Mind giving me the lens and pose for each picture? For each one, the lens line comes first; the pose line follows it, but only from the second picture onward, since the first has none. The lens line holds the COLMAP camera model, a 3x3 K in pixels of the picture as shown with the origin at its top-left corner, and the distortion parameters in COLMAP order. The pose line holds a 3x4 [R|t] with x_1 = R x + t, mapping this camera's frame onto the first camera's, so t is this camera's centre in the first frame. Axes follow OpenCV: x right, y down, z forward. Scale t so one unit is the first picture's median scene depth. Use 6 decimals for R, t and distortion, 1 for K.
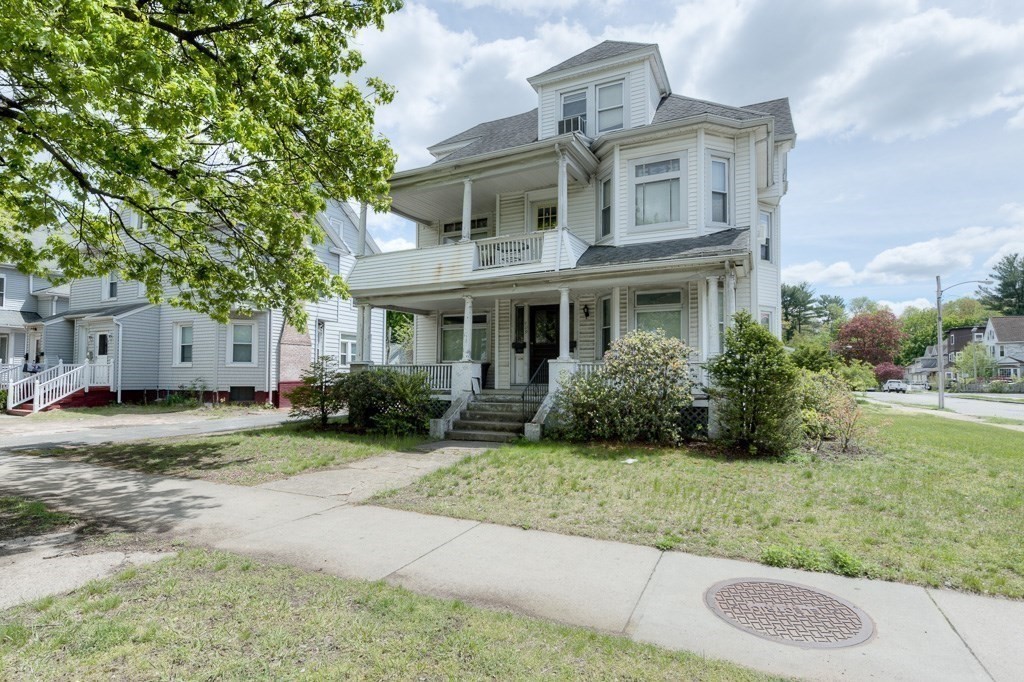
lens RADIAL K [[505.1, 0, 513.1], [0, 505.1, 356.6], [0, 0, 1]] dist [-0.000909, -0.000067]
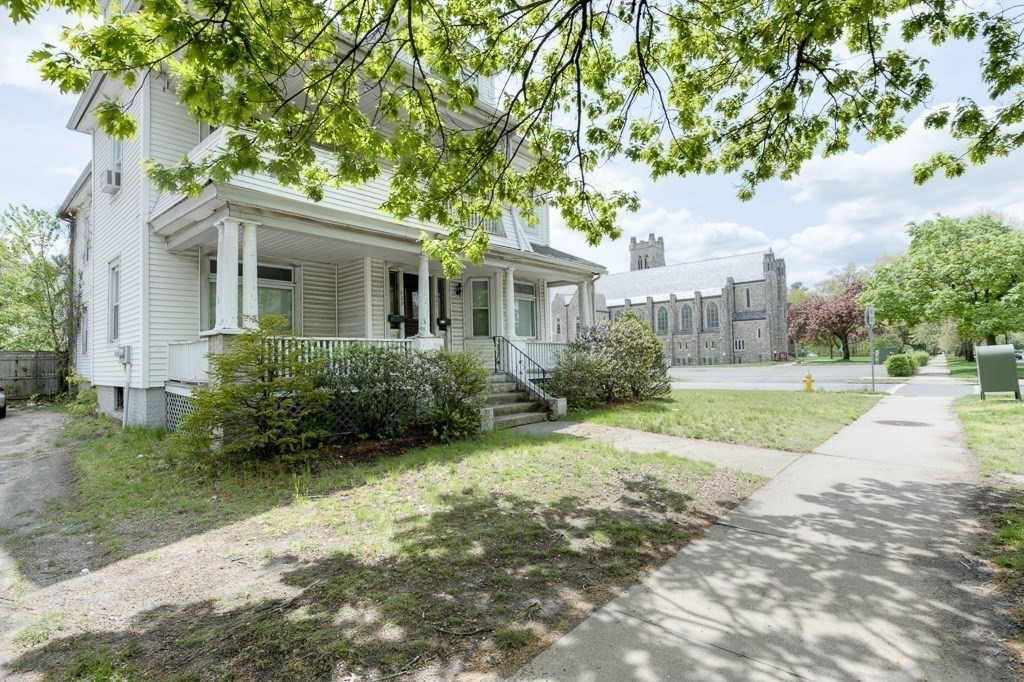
lens RADIAL K [[505.1, 0, 513.1], [0, 505.1, 356.6], [0, 0, 1]] dist [-0.000909, -0.000067]
pose [[0.280193, -0.004328, 0.959934, -0.802774], [-0.021637, 0.999707, 0.010823, 0.028988], [-0.959700, -0.023802, 0.280017, 0.650634]]
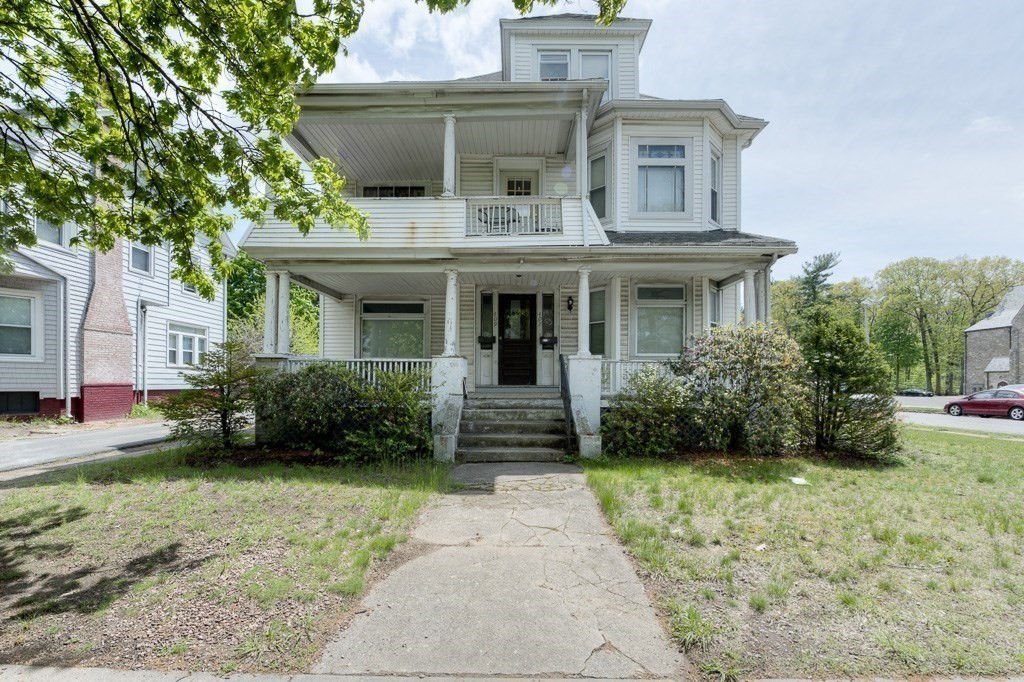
lens RADIAL K [[427.1, 0, 505.8], [0, 427.1, 383.2], [0, 0, 1]] dist [-0.016208, -0.000239]
pose [[0.908172, -0.001629, 0.418593, -0.285539], [-0.017817, 0.998936, 0.042543, 0.021345], [-0.418217, -0.046095, 0.907177, 0.376041]]
